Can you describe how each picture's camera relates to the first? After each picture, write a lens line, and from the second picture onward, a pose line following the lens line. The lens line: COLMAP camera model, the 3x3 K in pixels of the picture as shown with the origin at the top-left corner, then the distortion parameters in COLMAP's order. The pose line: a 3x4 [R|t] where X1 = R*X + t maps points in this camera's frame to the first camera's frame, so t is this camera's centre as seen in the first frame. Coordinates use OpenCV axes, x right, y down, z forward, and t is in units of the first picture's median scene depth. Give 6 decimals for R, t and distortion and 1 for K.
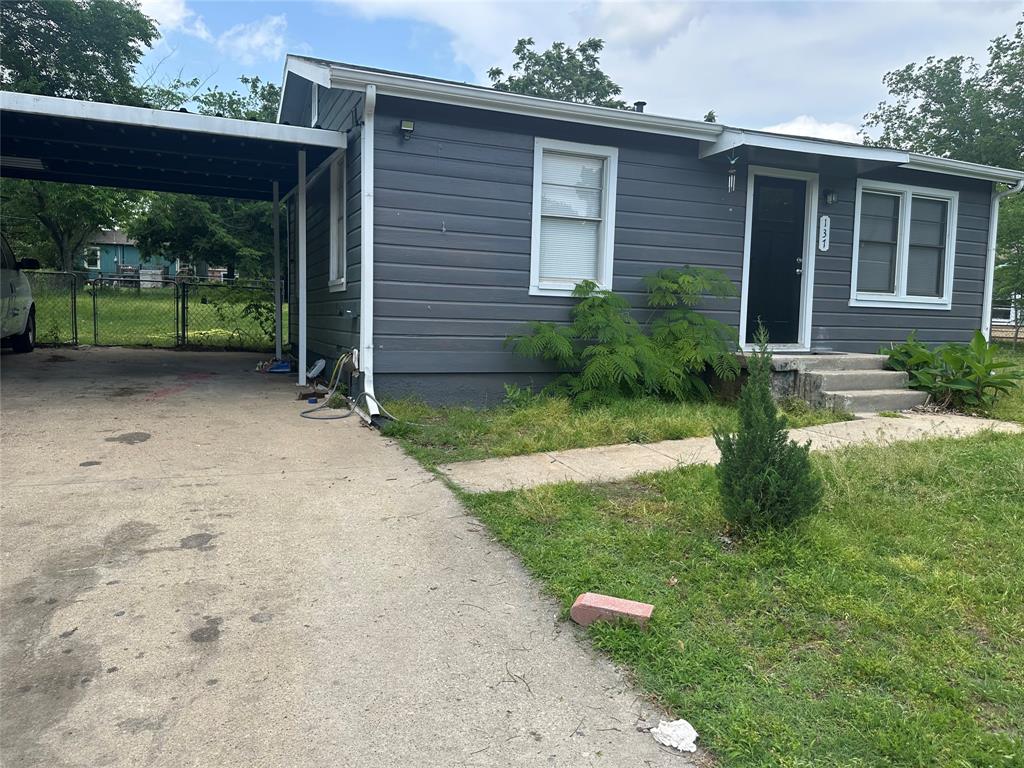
lens RADIAL K [[731.6, 0, 508.2], [0, 731.6, 383.4], [0, 0, 1]] dist [0.053052, -0.050035]
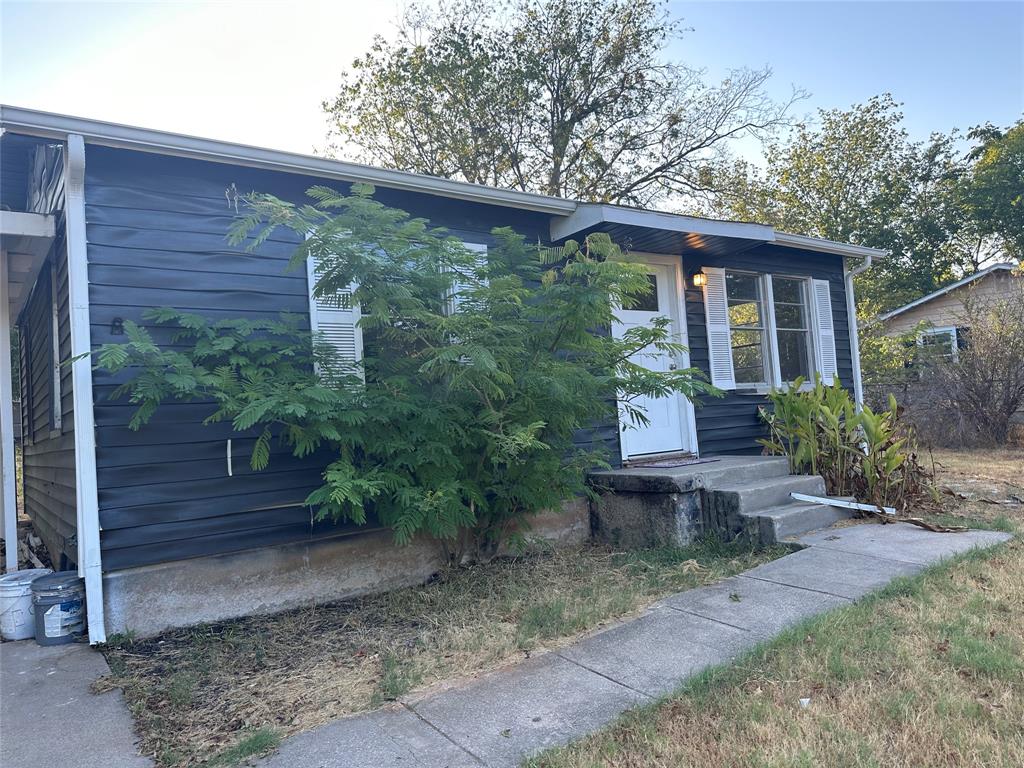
lens RADIAL K [[731.6, 0, 514.5], [0, 731.6, 388.8], [0, 0, 1]] dist [0.053052, -0.050035]
pose [[0.970099, -0.078515, 0.229660, 0.024882], [0.108832, 0.986489, -0.122458, -0.047459], [-0.216942, 0.143790, 0.965536, 0.267452]]
